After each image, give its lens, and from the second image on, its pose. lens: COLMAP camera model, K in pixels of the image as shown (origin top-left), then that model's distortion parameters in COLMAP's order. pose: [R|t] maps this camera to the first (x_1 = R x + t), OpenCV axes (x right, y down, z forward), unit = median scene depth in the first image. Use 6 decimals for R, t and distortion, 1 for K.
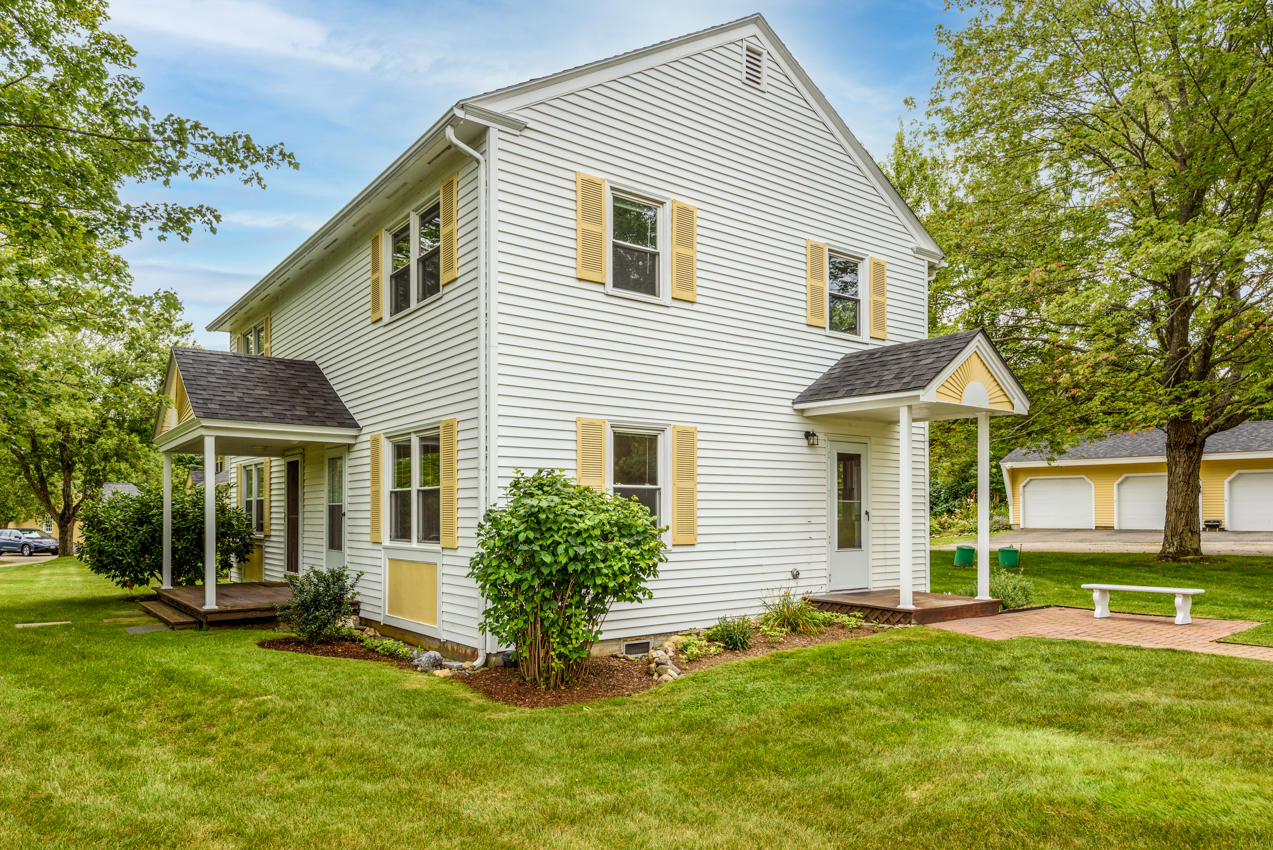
lens RADIAL K [[826.1, 0, 629.4], [0, 826.1, 485.5], [0, 0, 1]] dist [0.012155, -0.001295]
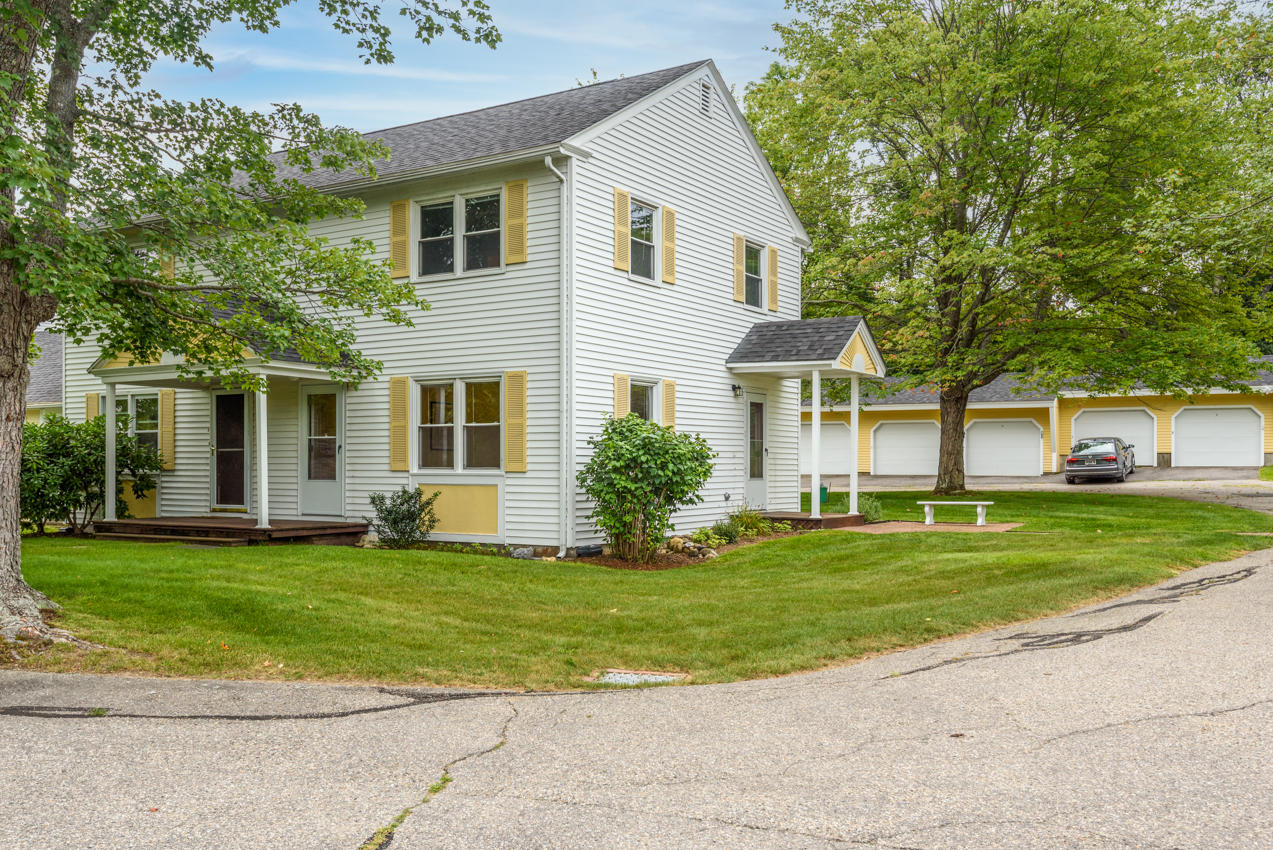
lens RADIAL K [[1115.7, 0, 636.5], [0, 1115.7, 428.6], [0, 0, 1]] dist [-0.009147, -0.001077]
pose [[0.934902, 0.014956, 0.354591, -0.557003], [-0.015553, 0.999878, -0.001167, 0.006714], [-0.354565, -0.004424, 0.935021, -0.576577]]
